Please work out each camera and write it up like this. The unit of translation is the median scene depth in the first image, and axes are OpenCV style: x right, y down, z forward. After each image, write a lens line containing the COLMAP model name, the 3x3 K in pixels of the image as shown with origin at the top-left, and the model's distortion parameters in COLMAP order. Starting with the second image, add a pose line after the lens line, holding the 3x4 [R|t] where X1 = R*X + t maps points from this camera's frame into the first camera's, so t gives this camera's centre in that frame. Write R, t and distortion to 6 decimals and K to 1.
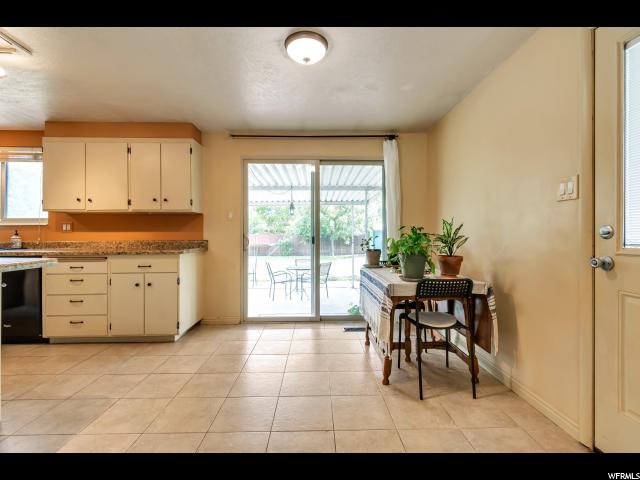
lens RADIAL K [[288.9, 0, 319.2], [0, 288.9, 234.3], [0, 0, 1]] dist [-0.002413, -0.000316]
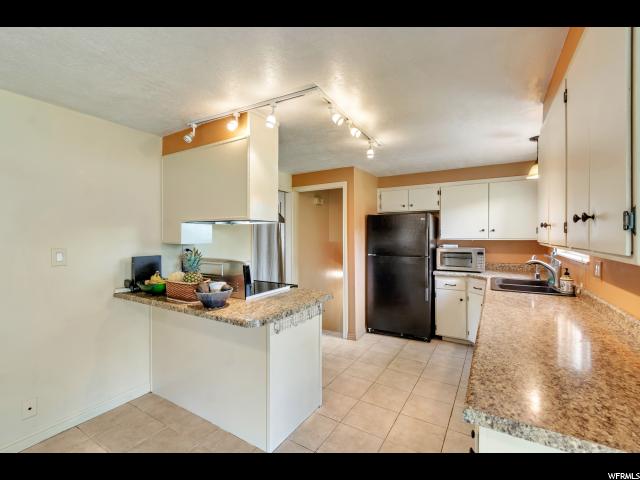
lens RADIAL K [[288.9, 0, 322.2], [0, 288.9, 238.9], [0, 0, 1]] dist [-0.002413, -0.000316]
pose [[-0.548760, 0.007945, -0.835942, -0.142014], [0.002537, 0.999966, 0.007839, -0.098026], [0.835976, 0.002181, -0.548762, 0.944051]]
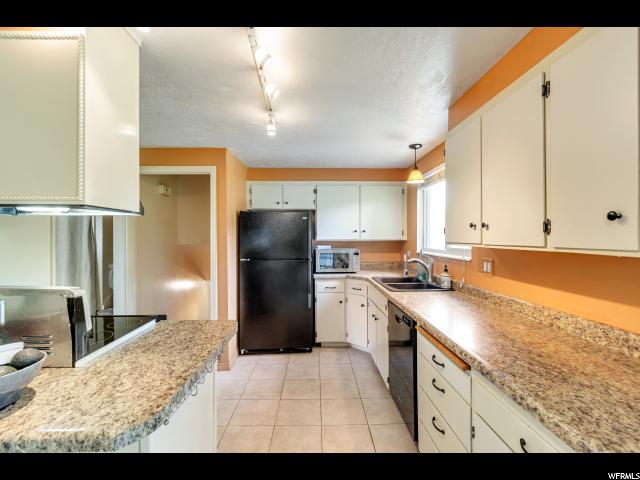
lens RADIAL K [[288.9, 0, 320.0], [0, 288.9, 236.4], [0, 0, 1]] dist [-0.002413, -0.000316]
pose [[-0.004991, -0.000907, -0.999987, -0.279543], [0.005670, 0.999983, -0.000935, -0.099939], [0.999971, -0.005675, -0.004985, 0.704559]]
